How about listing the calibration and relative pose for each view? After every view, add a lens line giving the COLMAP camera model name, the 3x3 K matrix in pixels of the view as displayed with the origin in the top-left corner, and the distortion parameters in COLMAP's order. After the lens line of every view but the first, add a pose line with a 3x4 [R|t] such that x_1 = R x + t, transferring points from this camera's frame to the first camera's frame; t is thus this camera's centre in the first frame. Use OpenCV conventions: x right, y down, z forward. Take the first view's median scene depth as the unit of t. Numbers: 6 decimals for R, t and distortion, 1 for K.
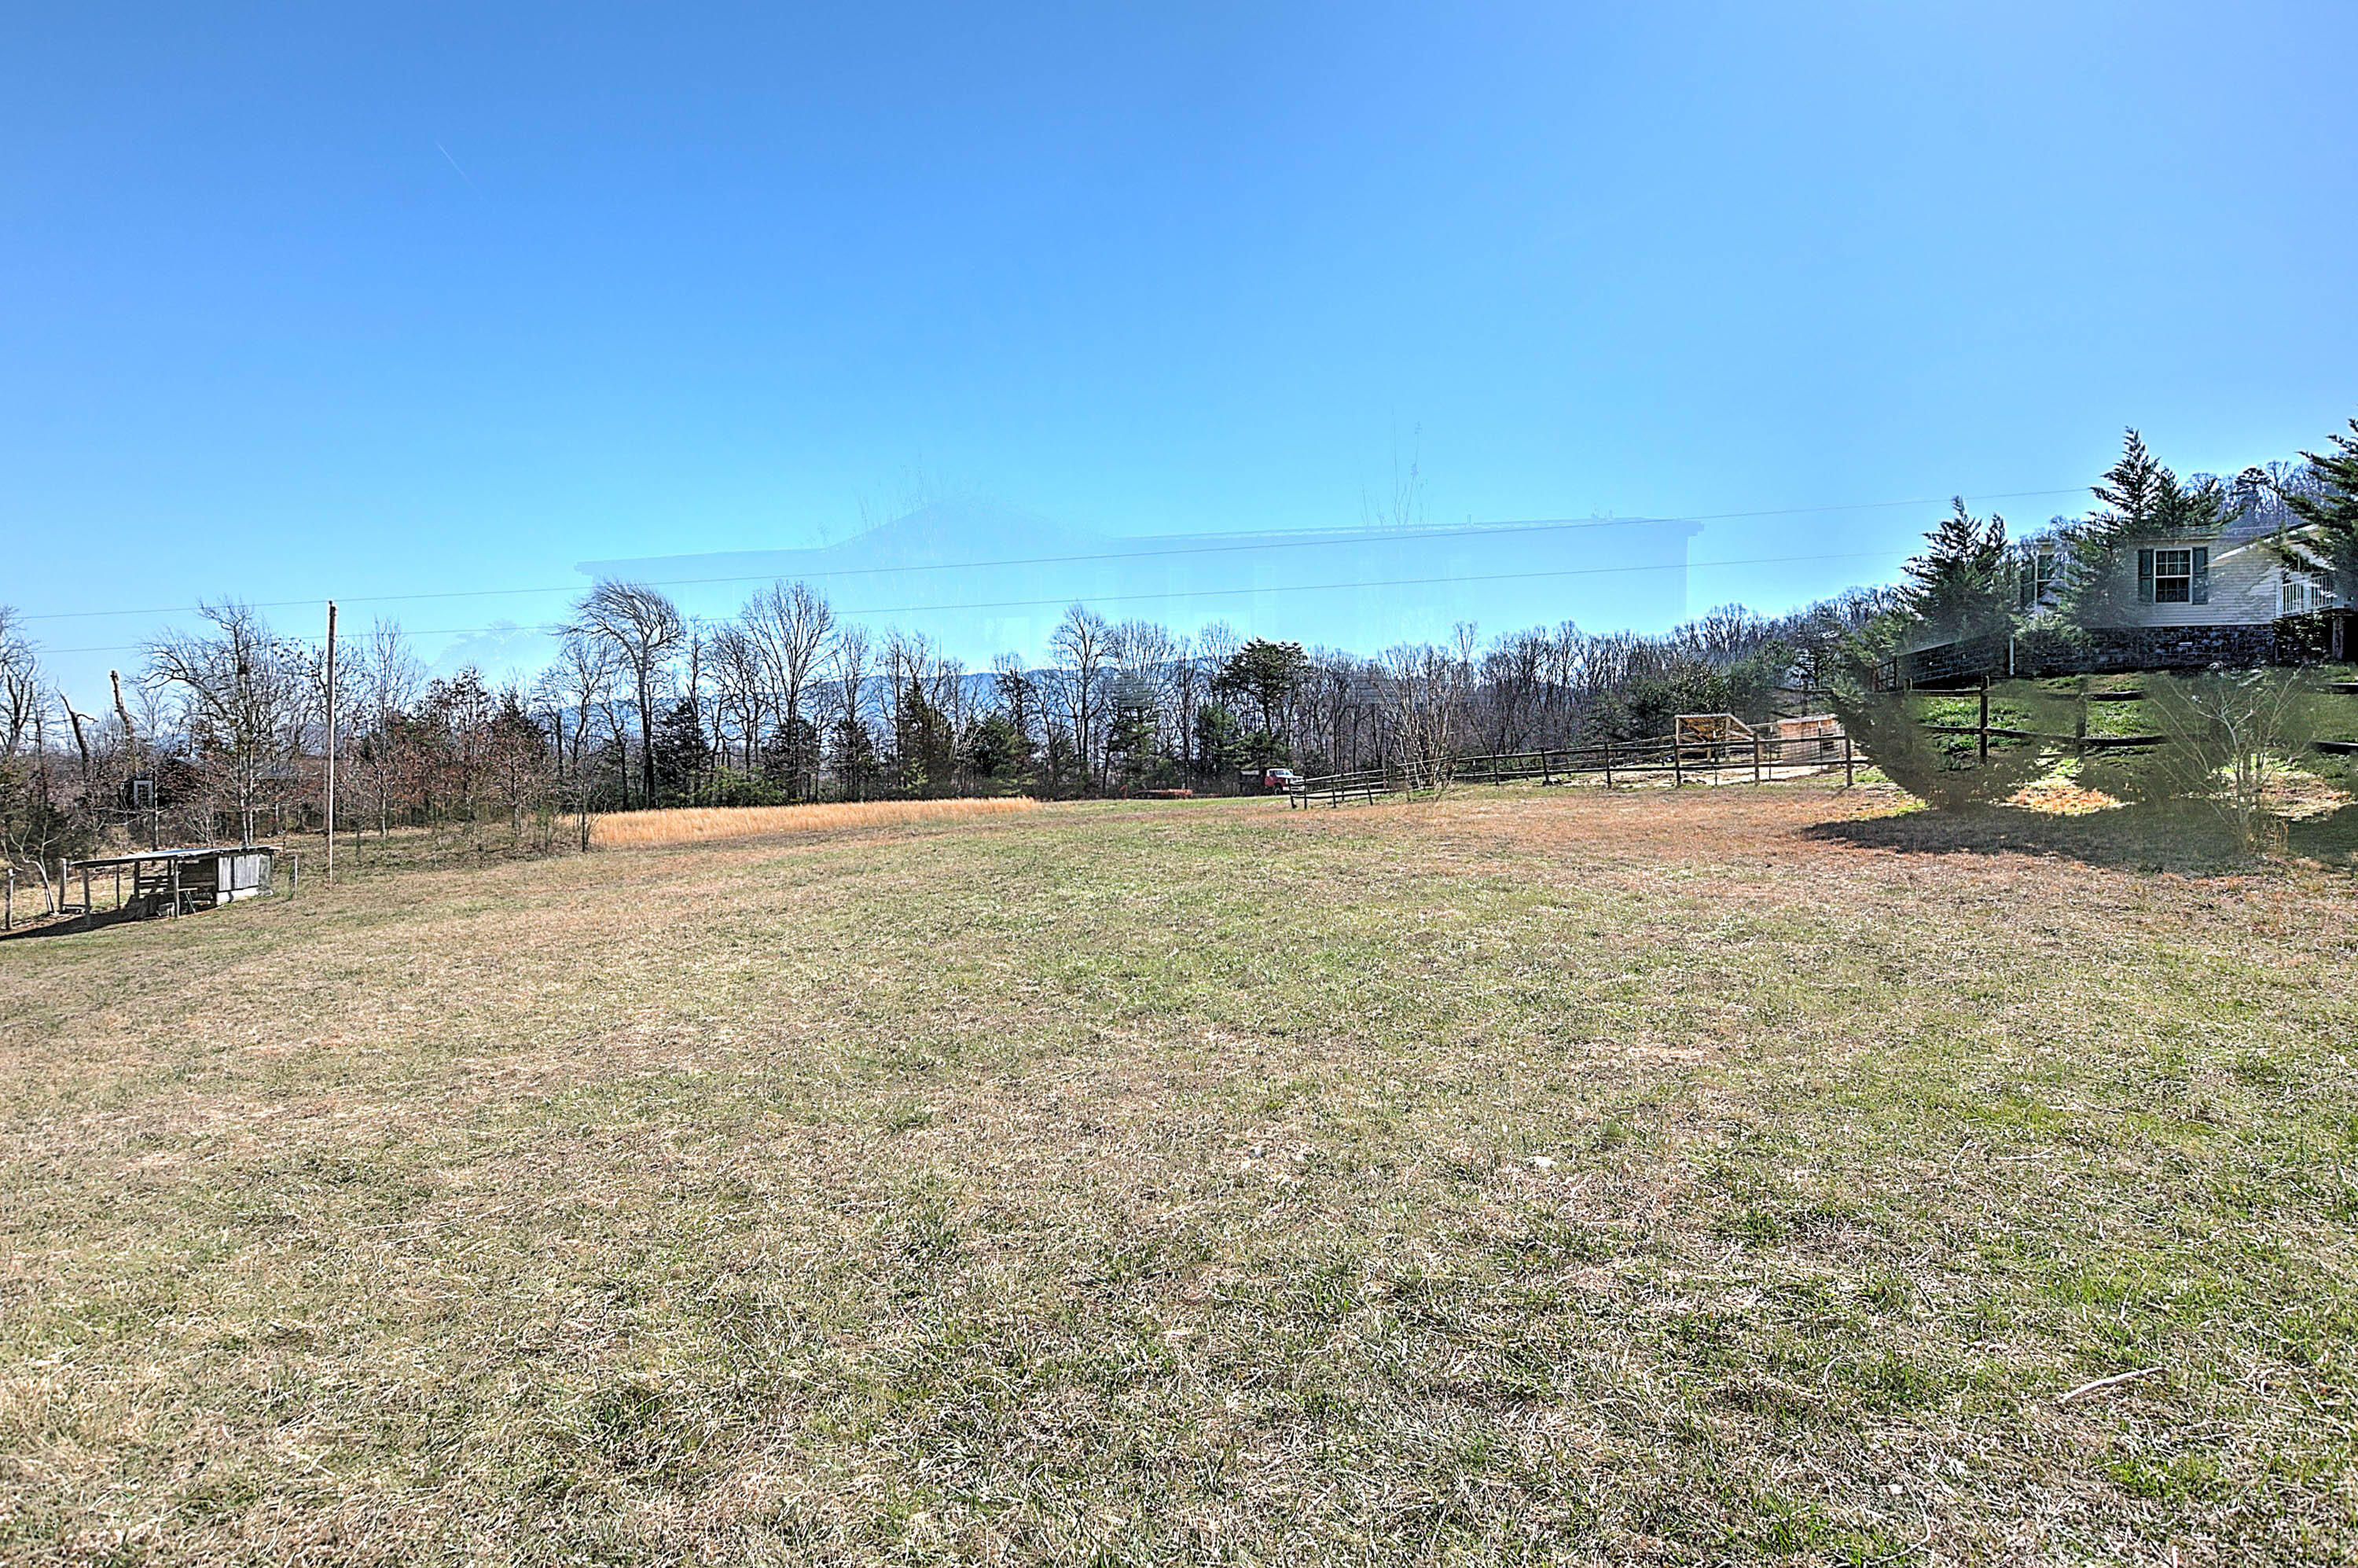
lens RADIAL K [[1220.0, 0, 1183.7], [0, 1220.0, 787.2], [0, 0, 1]] dist [-0.004090, 0.001117]
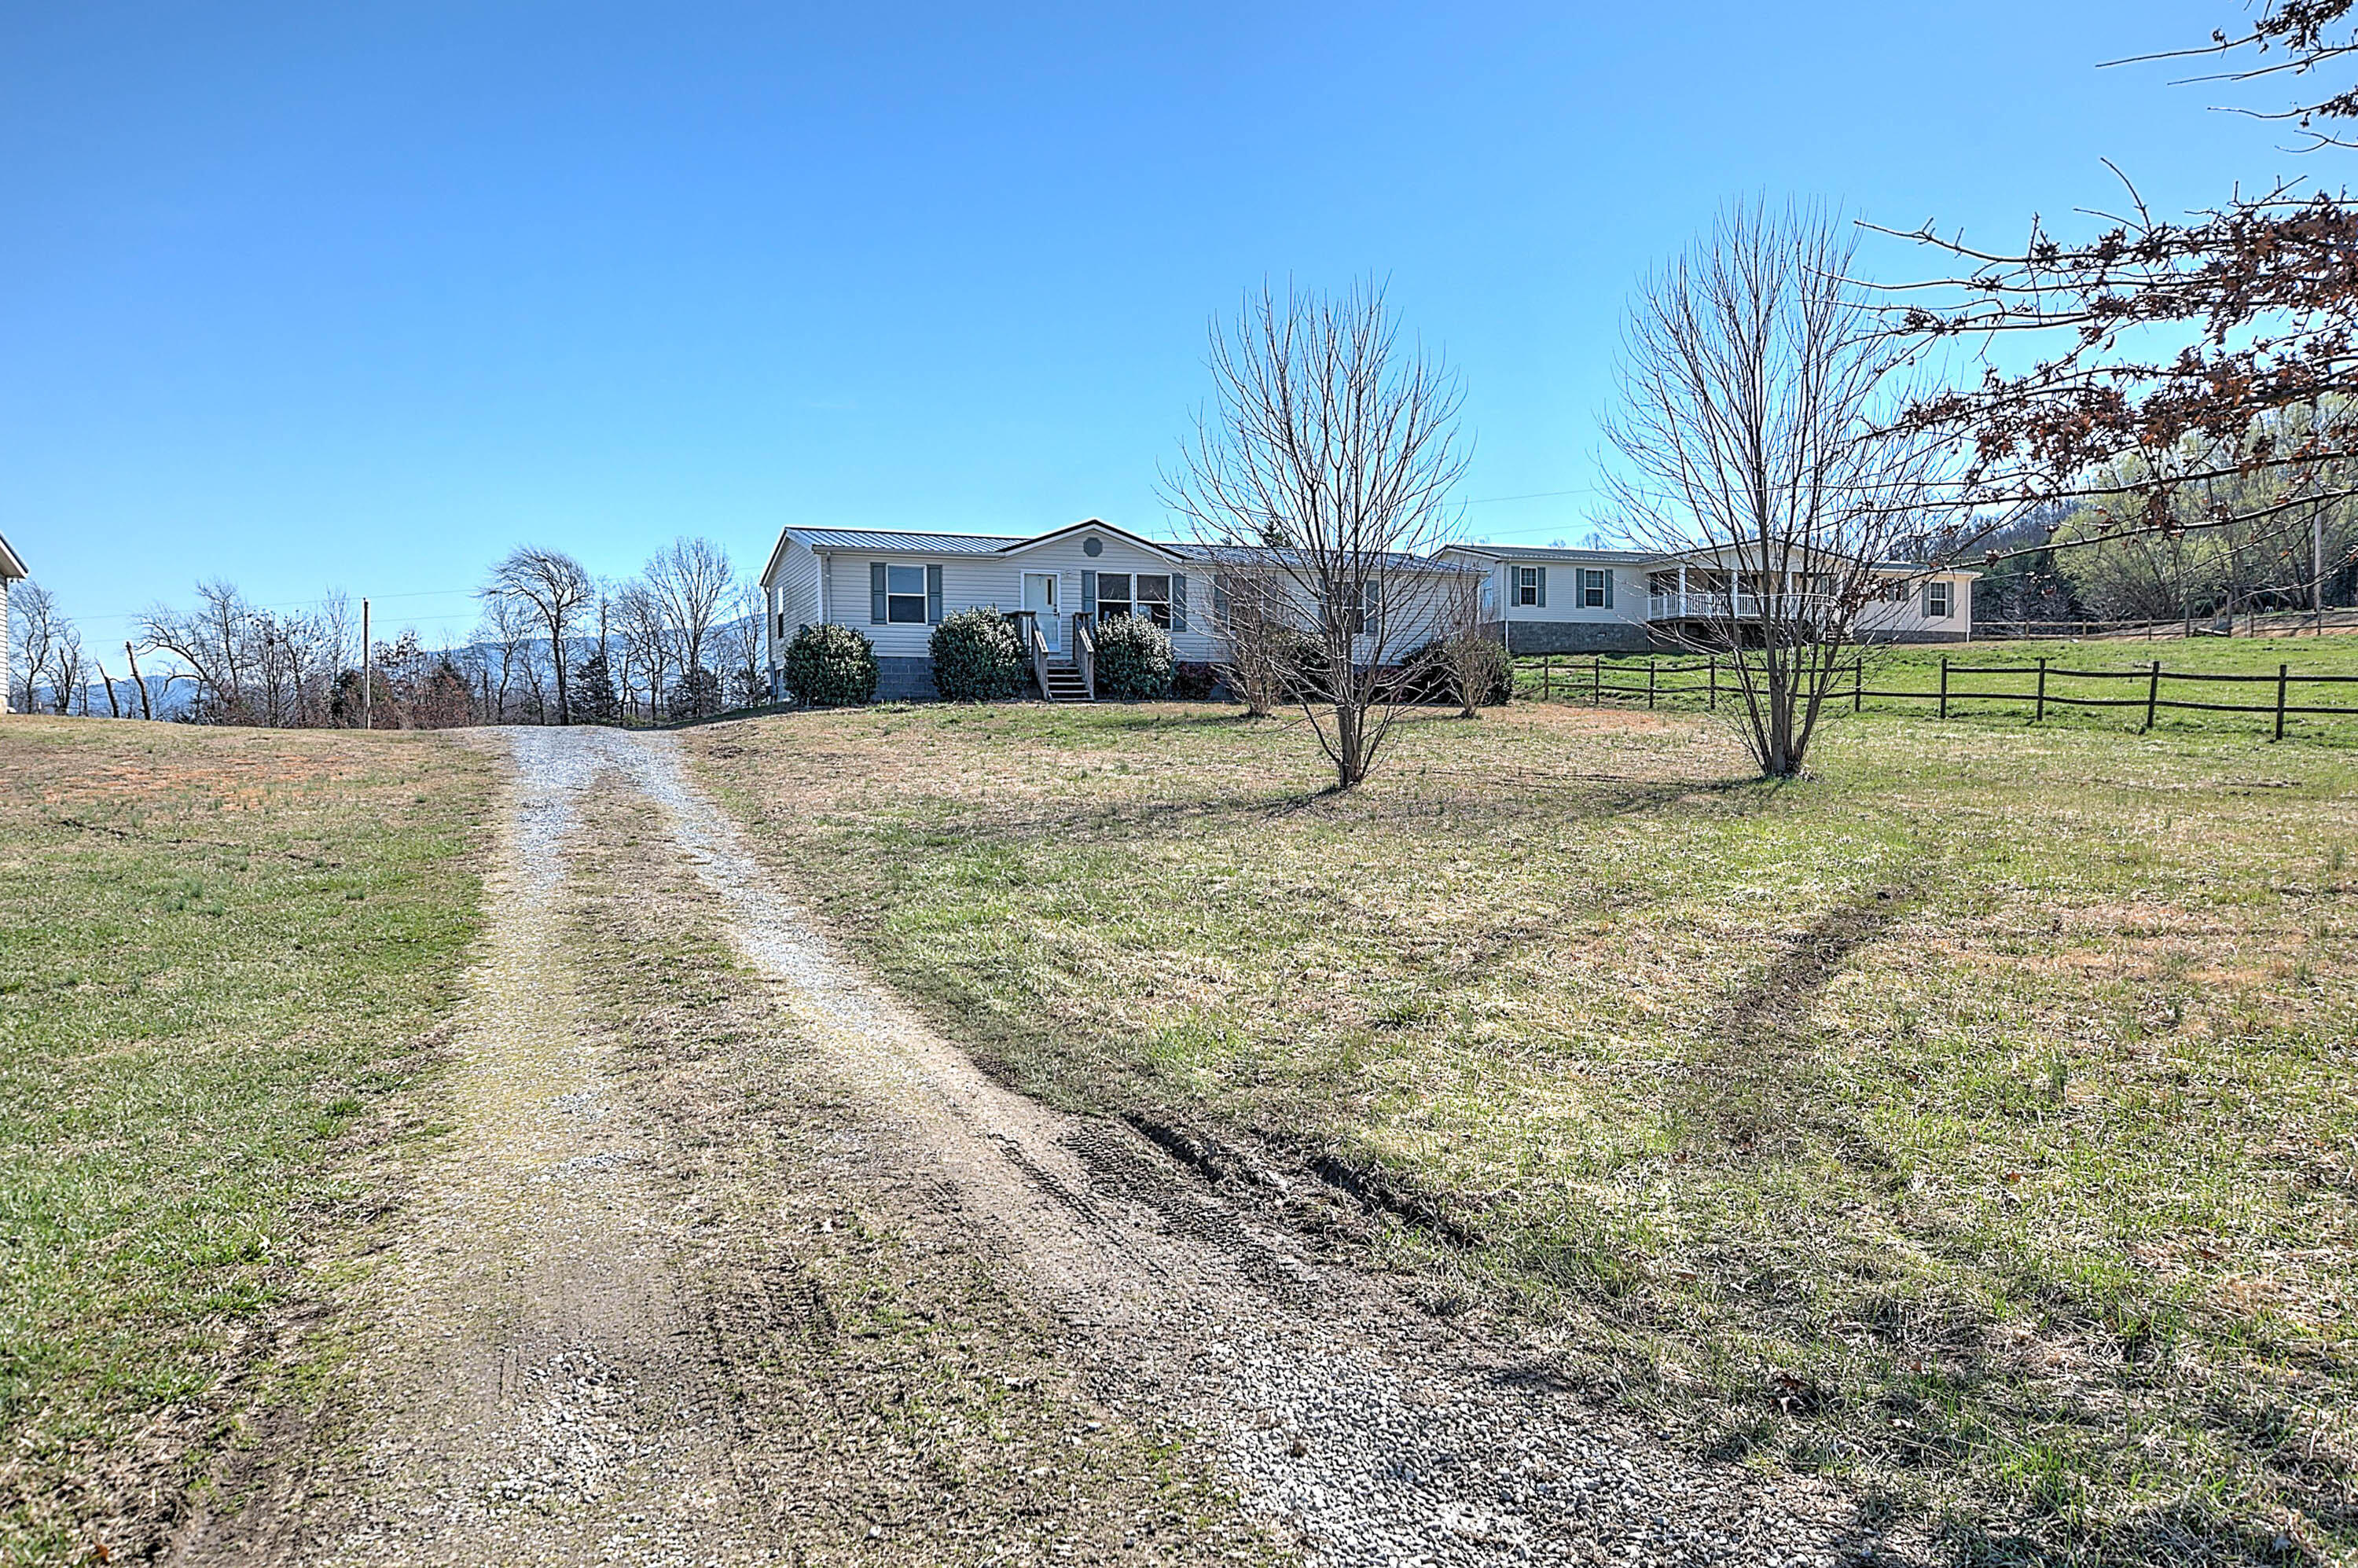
lens RADIAL K [[1737.9, 0, 1176.9], [0, 1737.9, 779.2], [0, 0, 1]] dist [0.015729, 0.018721]
pose [[0.997658, -0.016545, -0.066372, 0.200417], [0.017736, 0.999691, 0.017403, 0.021124], [0.066064, -0.018539, 0.997643, -0.494325]]
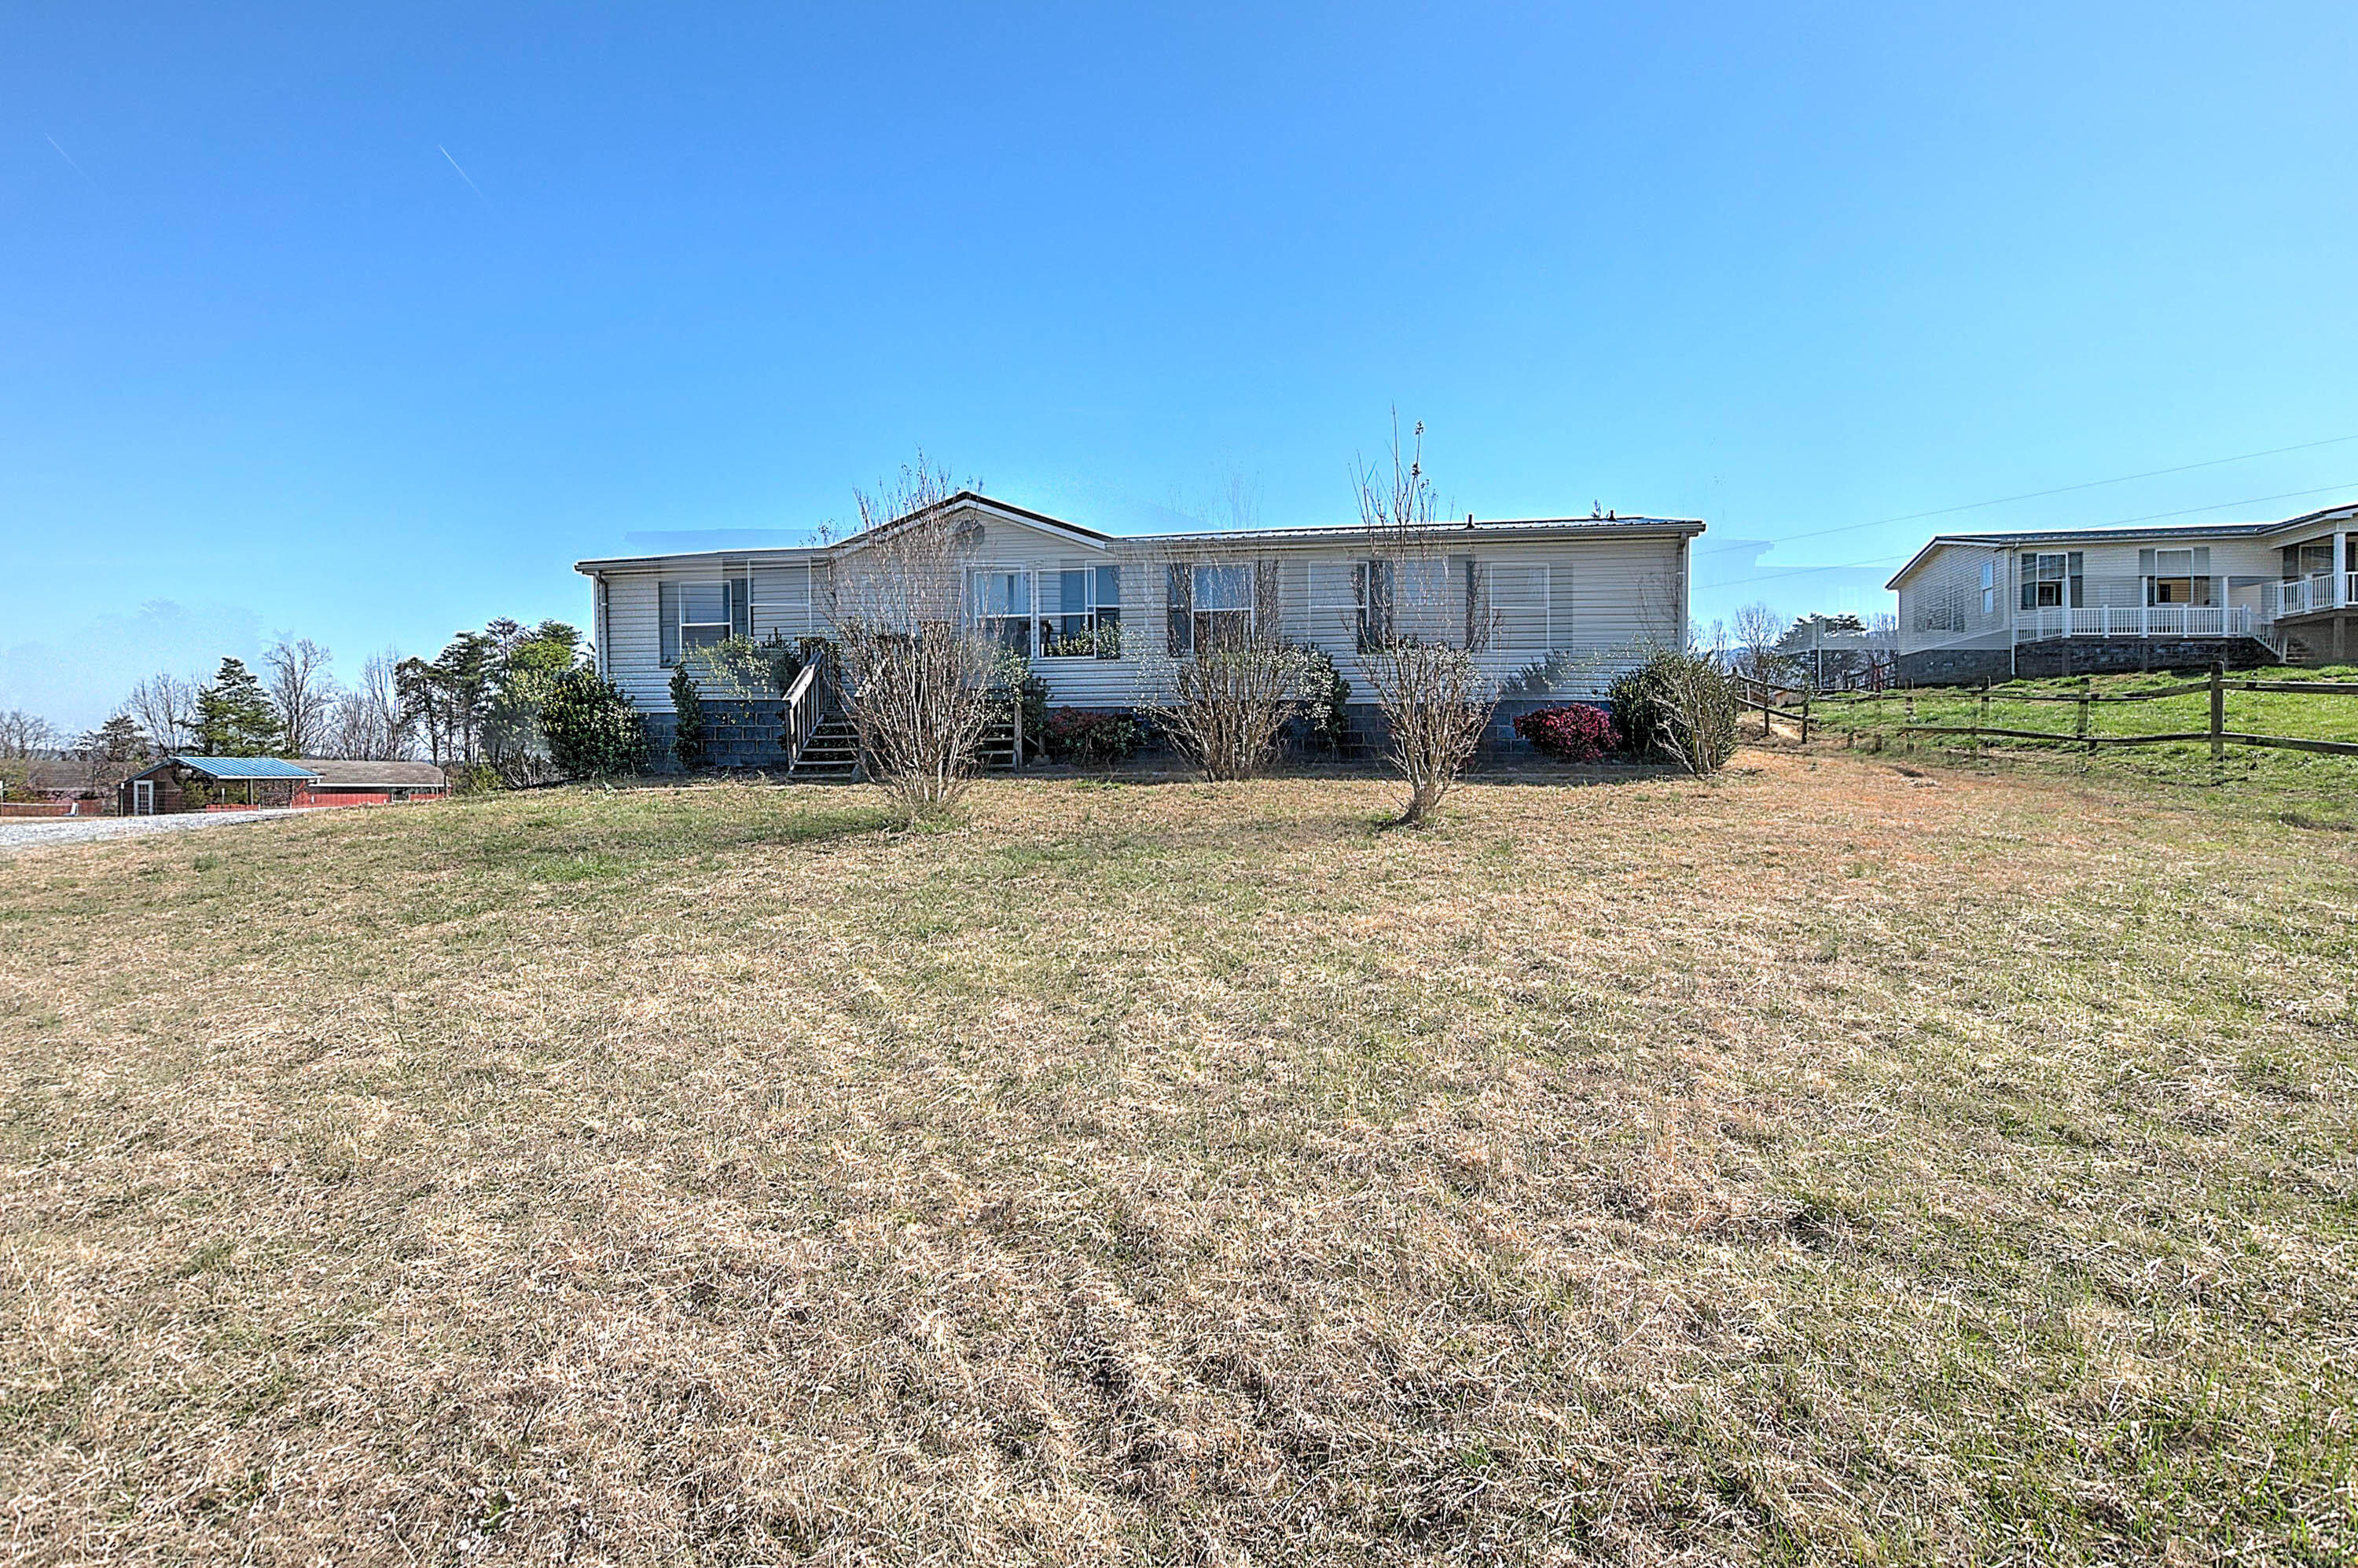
lens RADIAL K [[1220.0, 0, 1172.0], [0, 1220.0, 779.3], [0, 0, 1]] dist [-0.004090, 0.001117]
pose [[0.822032, -0.012976, -0.569294, 0.294722], [0.016833, 0.999857, 0.001516, 0.009807], [0.569193, -0.010829, 0.822133, -0.194130]]
